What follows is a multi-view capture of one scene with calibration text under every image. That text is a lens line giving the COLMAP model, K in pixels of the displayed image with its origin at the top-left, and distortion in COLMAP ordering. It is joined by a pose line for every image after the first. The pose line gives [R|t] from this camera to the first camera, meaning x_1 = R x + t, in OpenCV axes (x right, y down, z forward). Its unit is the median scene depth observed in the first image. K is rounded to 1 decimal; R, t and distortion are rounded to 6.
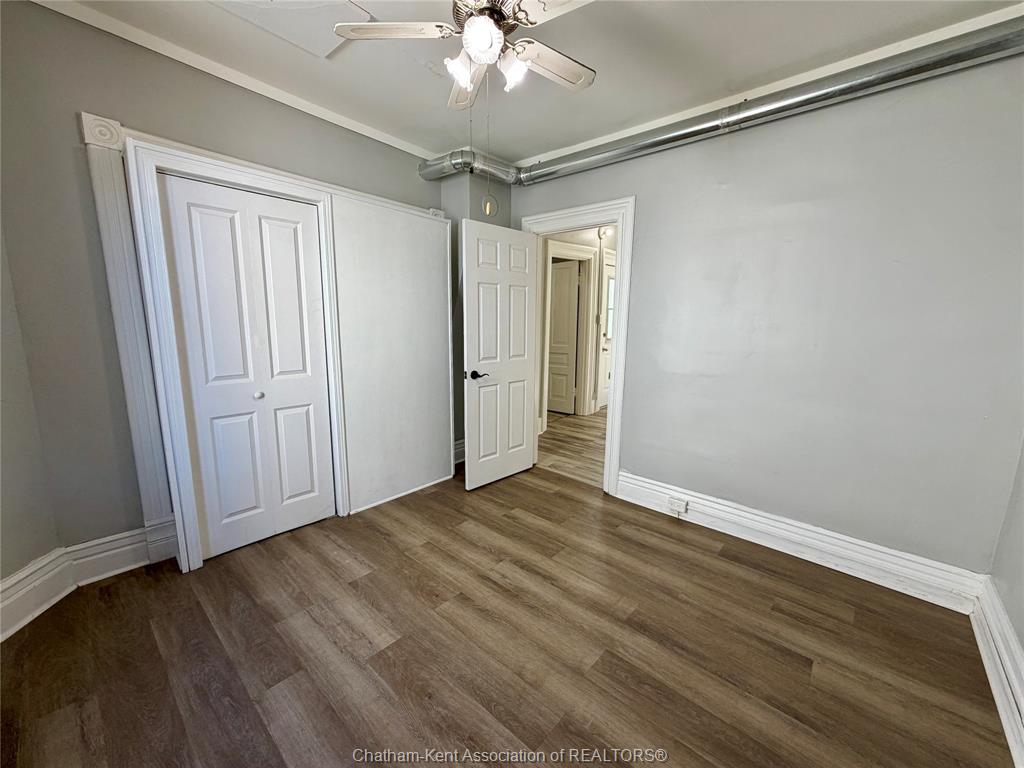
lens RADIAL K [[410.3, 0, 512.1], [0, 410.3, 384.4], [0, 0, 1]] dist [0.003976, 0.000224]
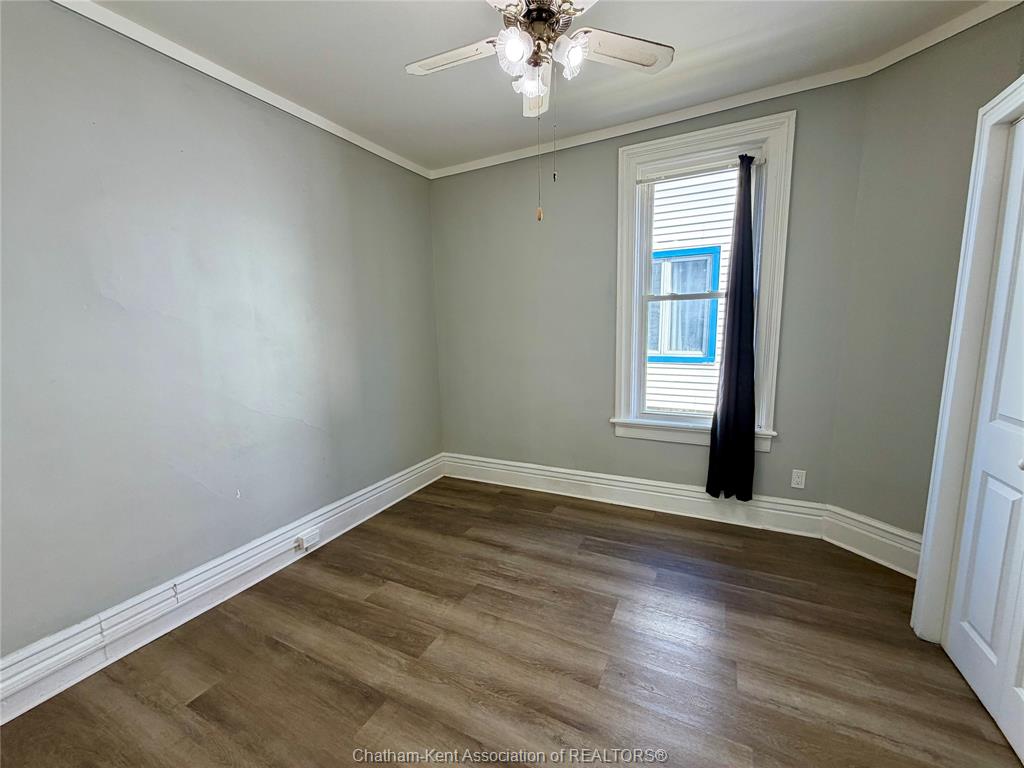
lens RADIAL K [[410.3, 0, 515.9], [0, 410.3, 383.5], [0, 0, 1]] dist [0.003976, 0.000224]
pose [[-0.965265, 0.039766, -0.258228, 0.223458], [-0.036844, 0.957756, 0.285212, -0.277547], [0.258661, 0.284819, -0.923024, 1.724127]]
